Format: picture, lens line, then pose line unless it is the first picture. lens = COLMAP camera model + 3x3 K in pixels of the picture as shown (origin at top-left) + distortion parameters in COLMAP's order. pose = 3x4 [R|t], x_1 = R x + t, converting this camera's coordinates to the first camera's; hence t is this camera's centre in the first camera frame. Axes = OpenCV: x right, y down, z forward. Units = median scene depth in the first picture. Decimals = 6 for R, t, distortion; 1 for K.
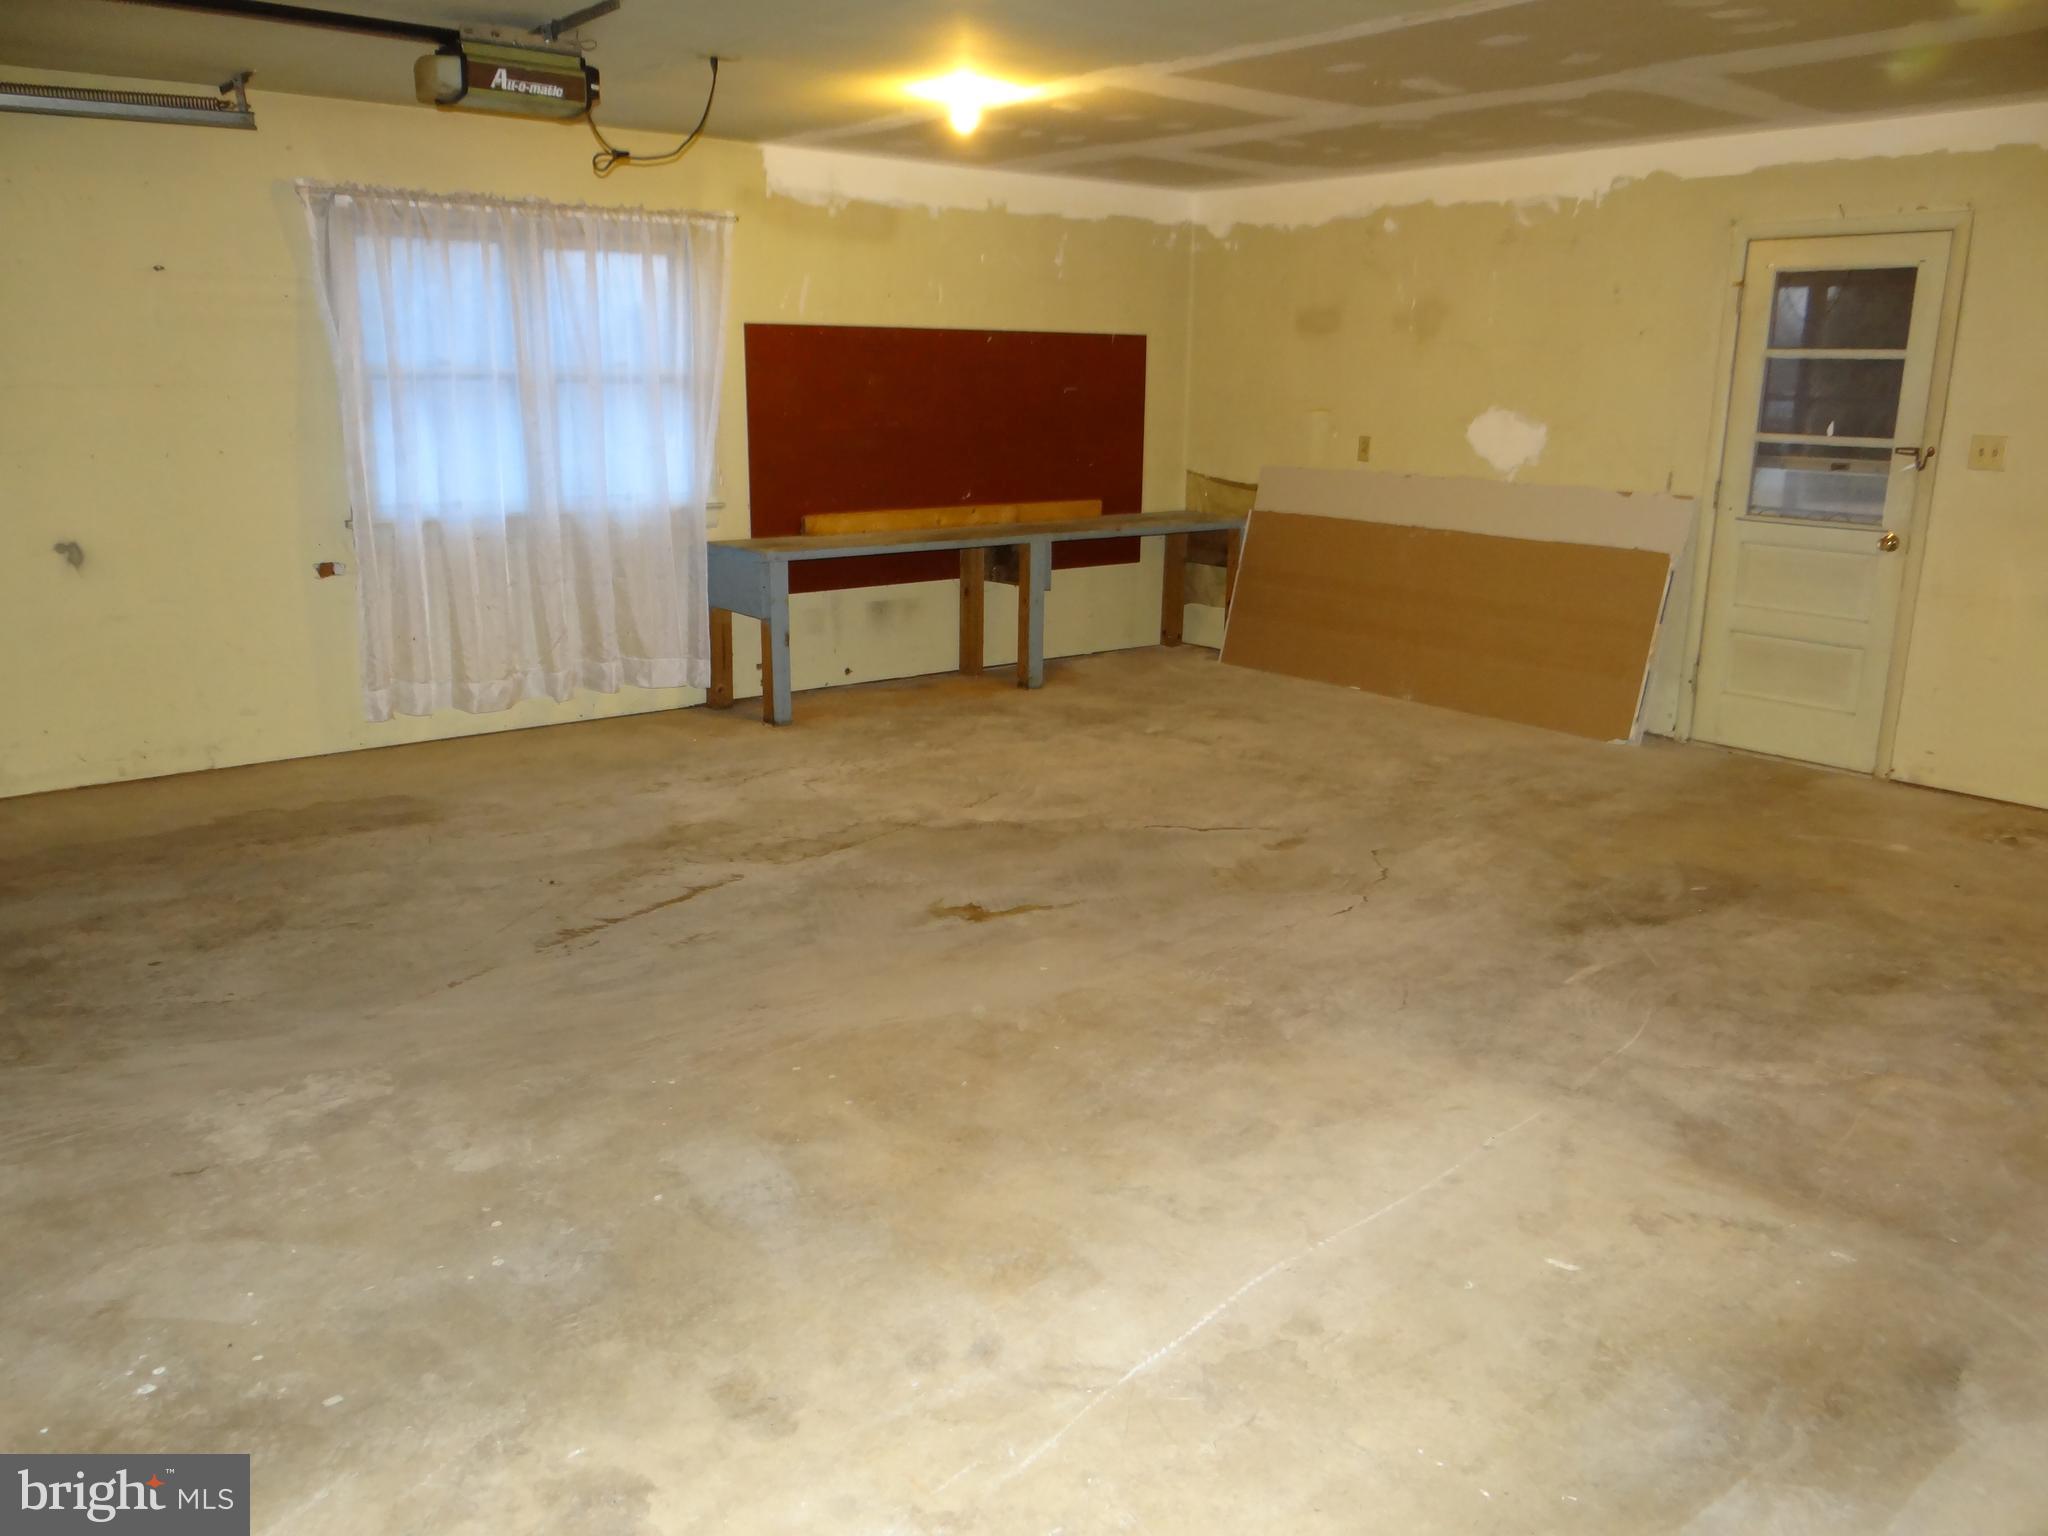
lens RADIAL K [[1606.5, 0, 1022.7], [0, 1606.5, 768.3], [0, 0, 1]] dist [-0.005096, -0.001321]
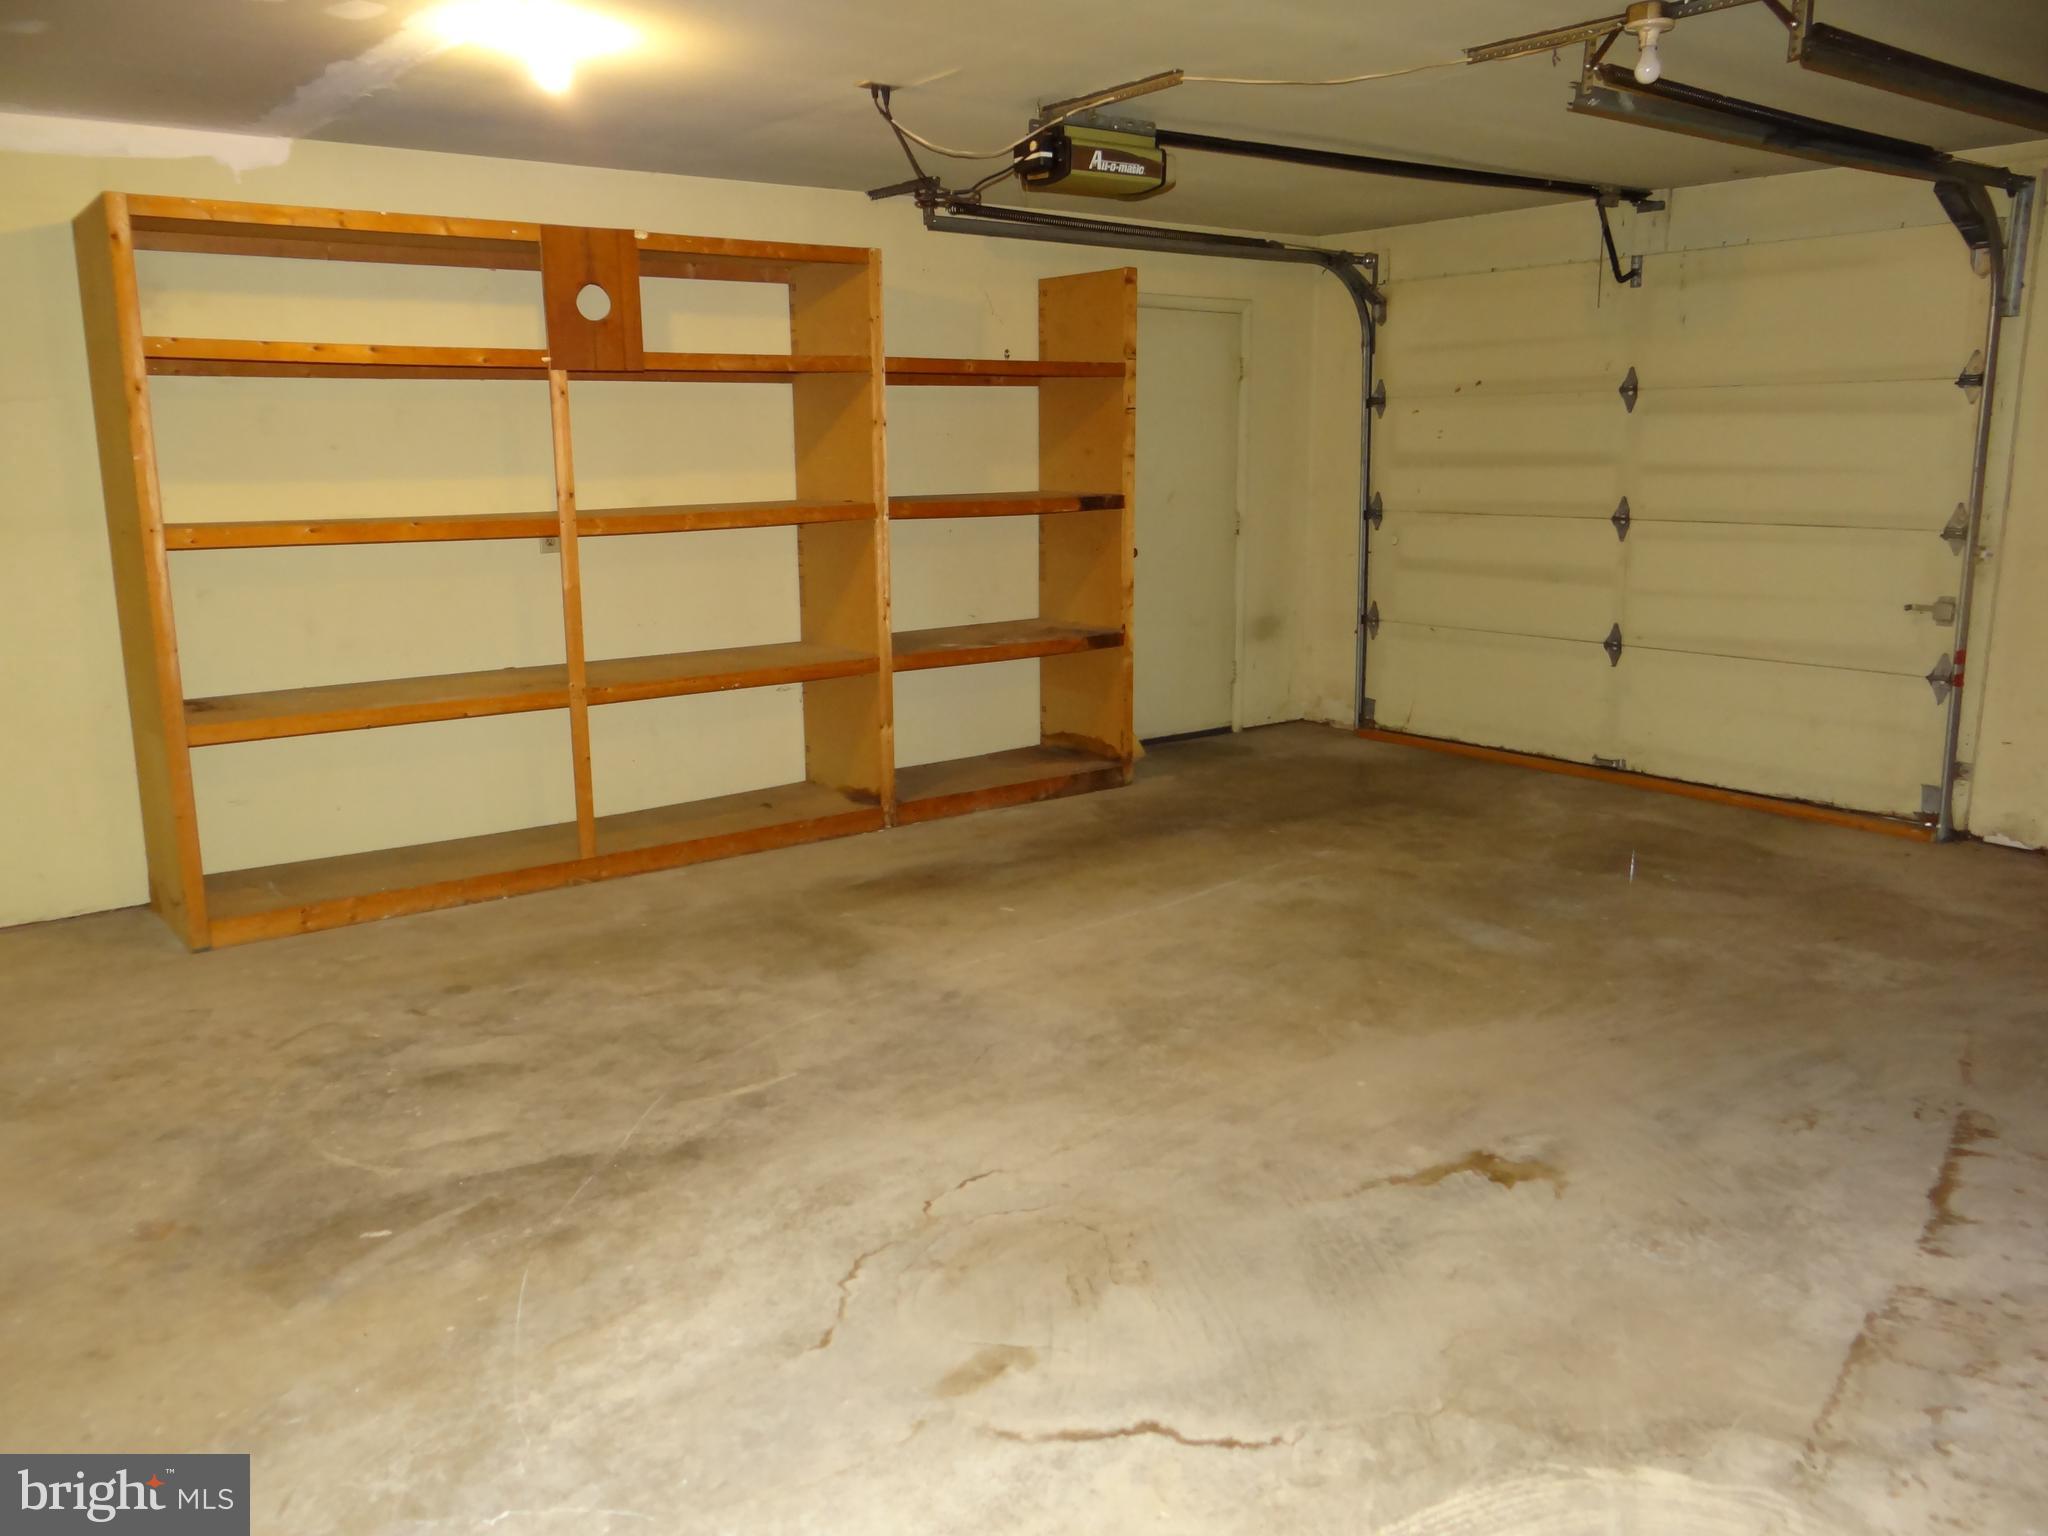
lens RADIAL K [[1606.5, 0, 1024.6], [0, 1606.5, 769.3], [0, 0, 1]] dist [-0.005096, -0.001321]
pose [[-0.999608, -0.012207, 0.025190, 0.165292], [-0.000313, 0.904724, 0.425999, -0.382783], [-0.027990, 0.425824, -0.904373, 1.588947]]
